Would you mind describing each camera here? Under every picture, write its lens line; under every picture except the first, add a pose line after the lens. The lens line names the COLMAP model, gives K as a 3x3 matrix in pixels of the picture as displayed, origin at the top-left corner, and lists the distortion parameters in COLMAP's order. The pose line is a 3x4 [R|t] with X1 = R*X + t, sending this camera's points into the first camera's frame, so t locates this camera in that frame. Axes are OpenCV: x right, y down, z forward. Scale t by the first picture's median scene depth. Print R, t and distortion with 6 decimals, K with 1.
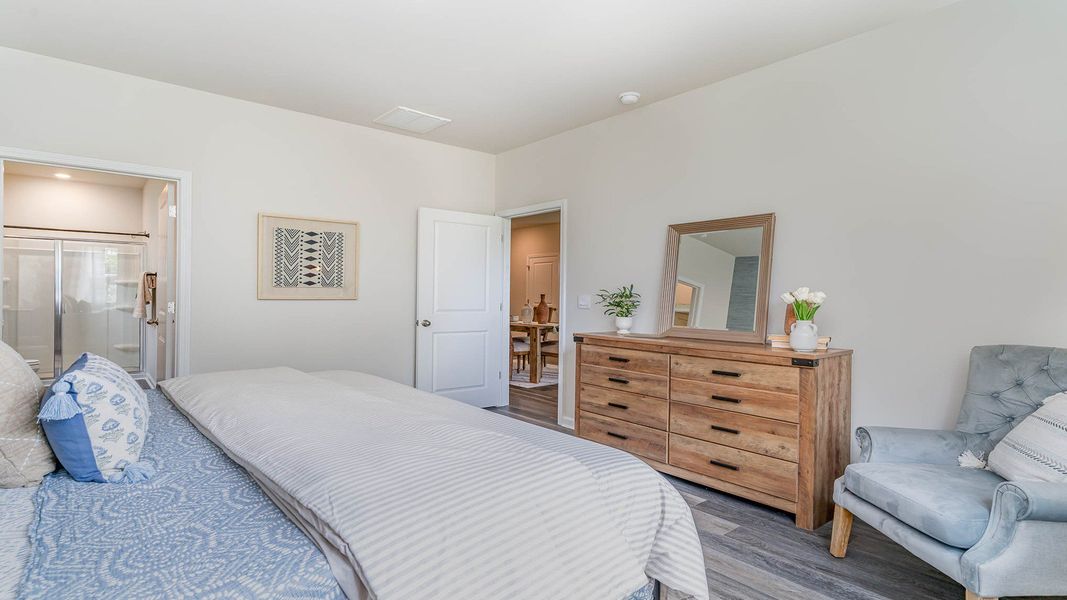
lens RADIAL K [[528.8, 0, 533.5], [0, 528.8, 300.0], [0, 0, 1]] dist [0.000676, -0.000222]
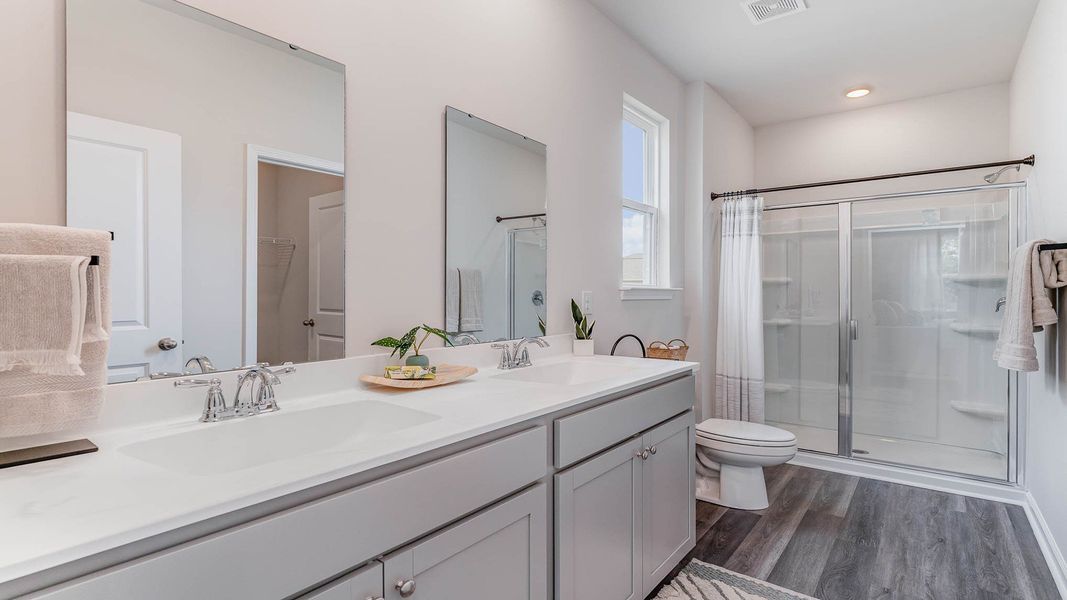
lens RADIAL K [[528.8, 0, 533.5], [0, 528.8, 300.0], [0, 0, 1]] dist [0.000676, -0.000222]
pose [[0.223497, -0.005277, -0.974690, -0.411018], [-0.004090, 0.999971, -0.006352, -0.009166], [0.974696, 0.005406, 0.223469, 0.527488]]
